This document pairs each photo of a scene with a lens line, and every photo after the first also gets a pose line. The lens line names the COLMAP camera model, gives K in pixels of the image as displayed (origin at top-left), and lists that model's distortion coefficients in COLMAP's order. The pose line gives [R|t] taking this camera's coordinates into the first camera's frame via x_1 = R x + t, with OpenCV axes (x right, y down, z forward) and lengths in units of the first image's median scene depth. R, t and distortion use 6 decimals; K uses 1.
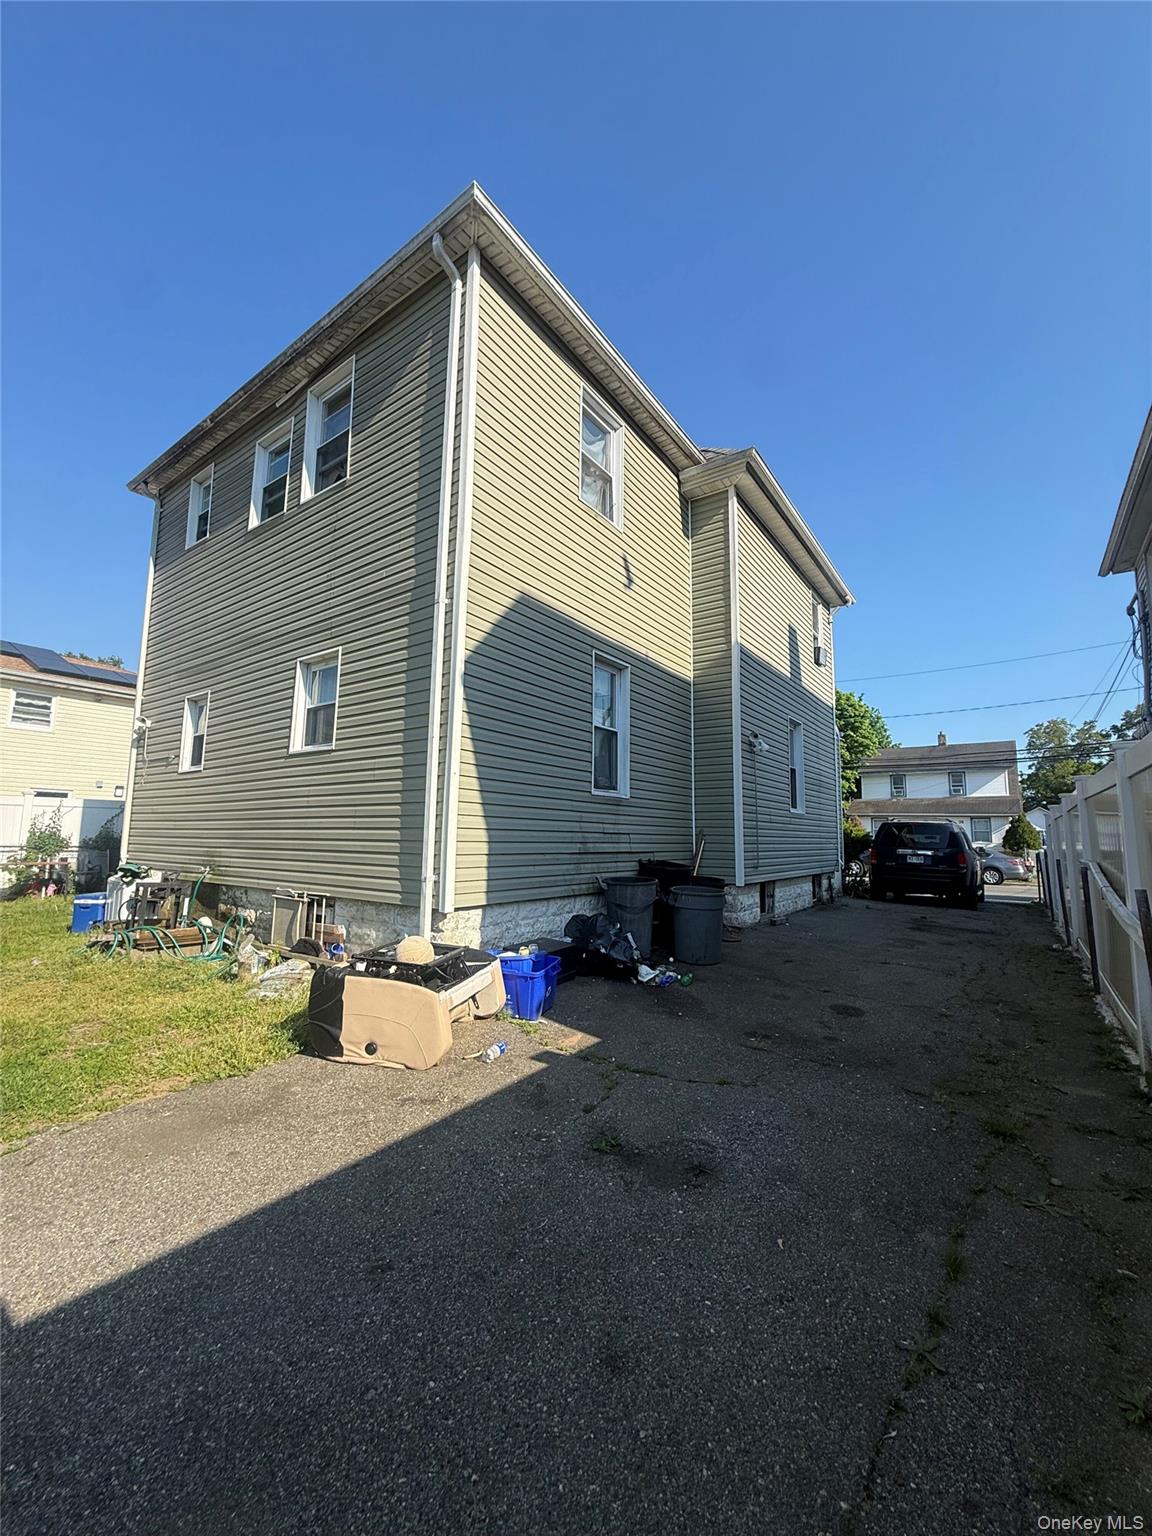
lens RADIAL K [[610.9, 0, 577.4], [0, 610.9, 762.8], [0, 0, 1]] dist [-0.000077, 0.000575]
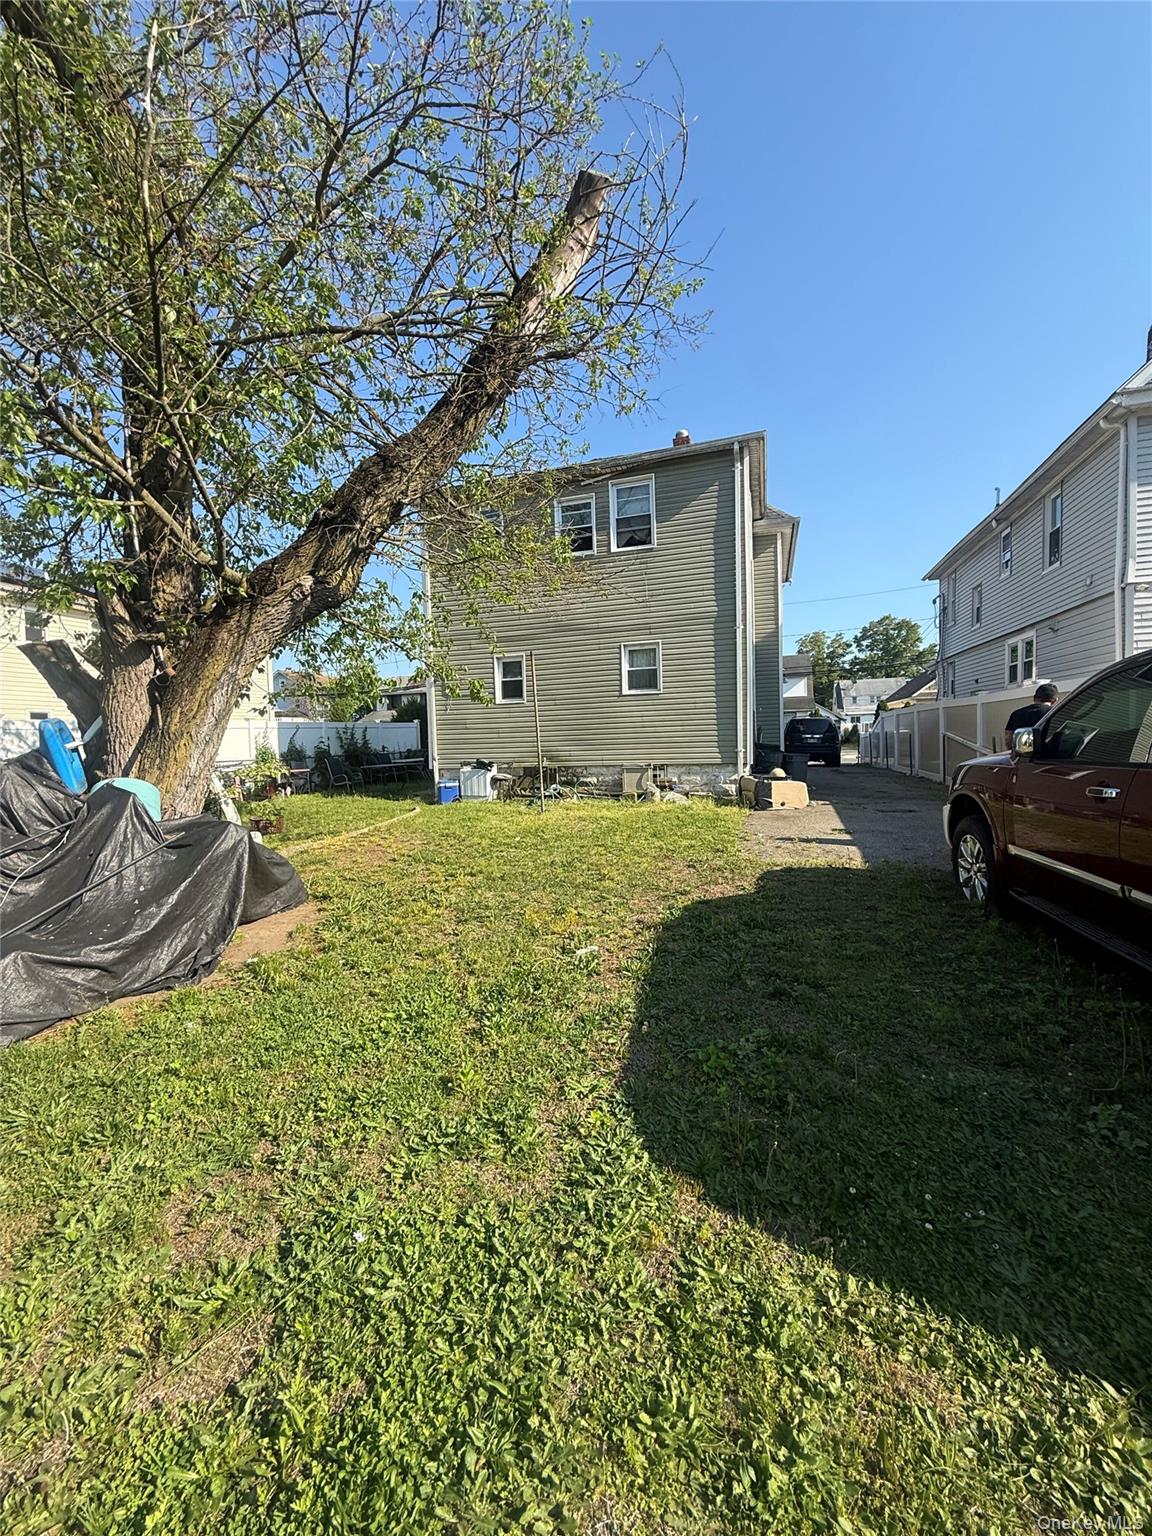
lens RADIAL K [[610.9, 0, 577.4], [0, 610.9, 762.8], [0, 0, 1]] dist [-0.000077, 0.000575]
pose [[0.947448, -0.056310, 0.314915, -1.386025], [0.005222, 0.986978, 0.160770, -0.127326], [-0.319867, -0.150676, 0.935404, -0.879643]]
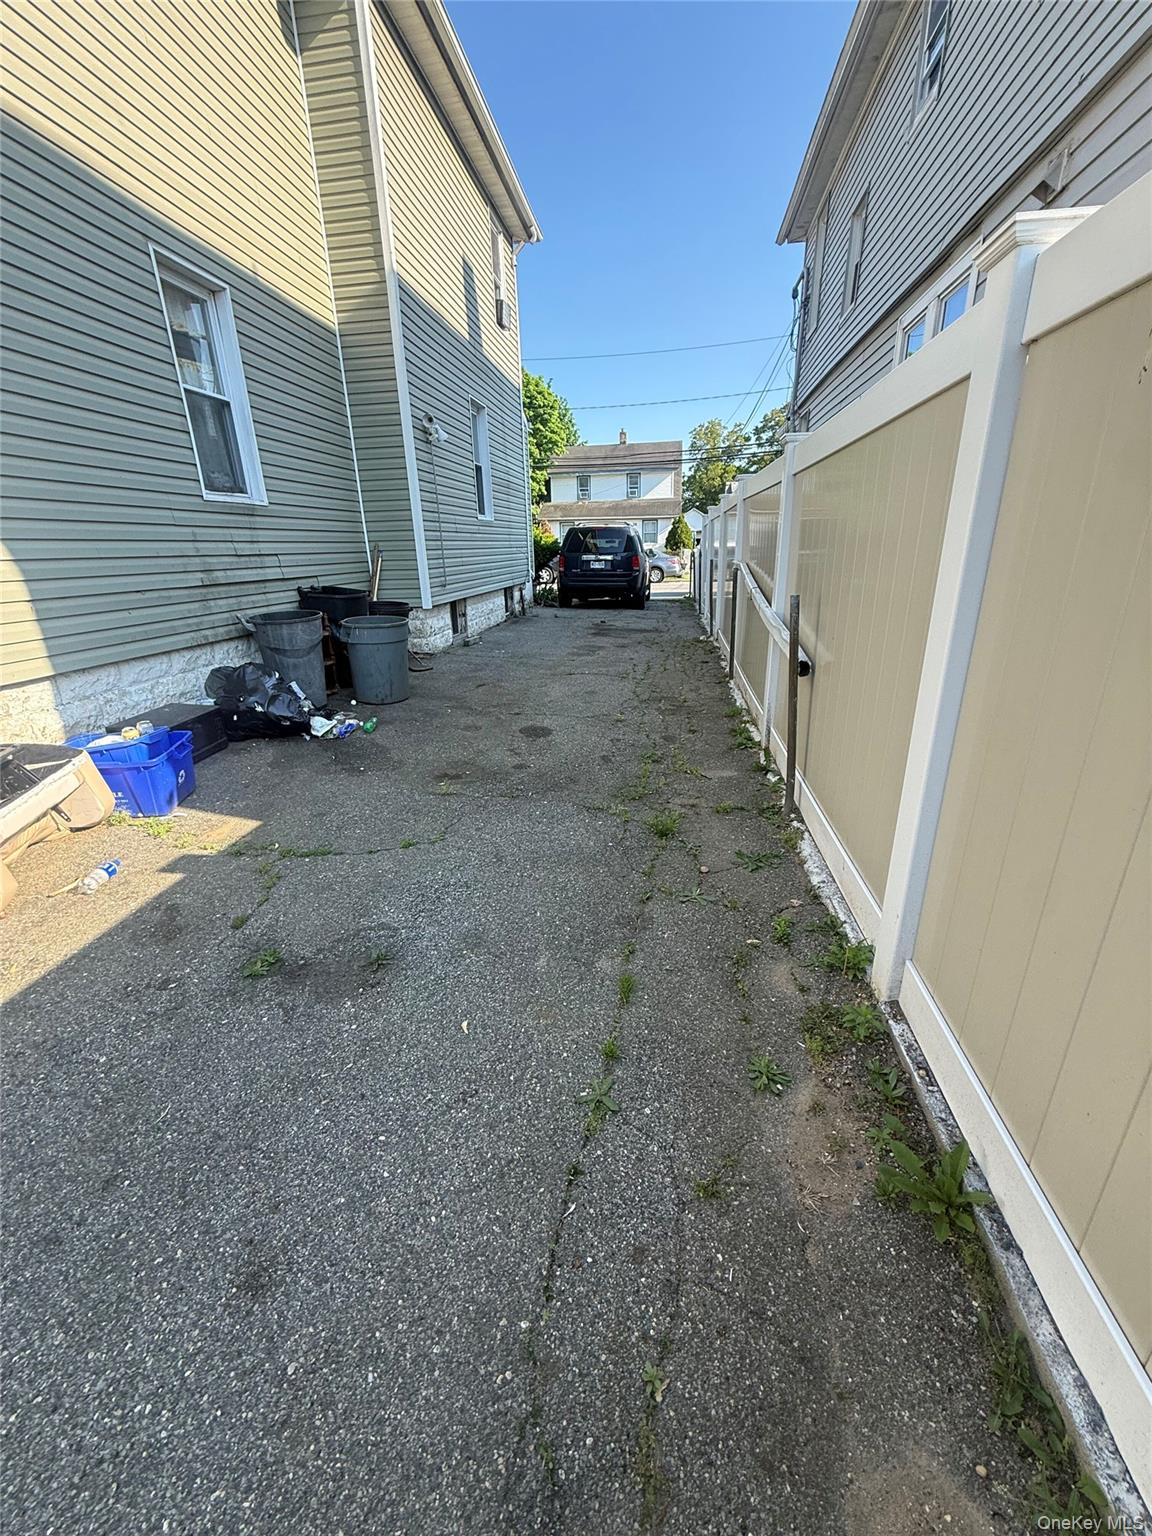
lens RADIAL K [[610.9, 0, 577.4], [0, 610.9, 762.8], [0, 0, 1]] dist [-0.000077, 0.000575]
pose [[0.889749, -0.189509, 0.415251, 0.063369], [-0.014252, 0.897761, 0.440252, 0.008112], [-0.456228, -0.397632, 0.796081, 0.125561]]
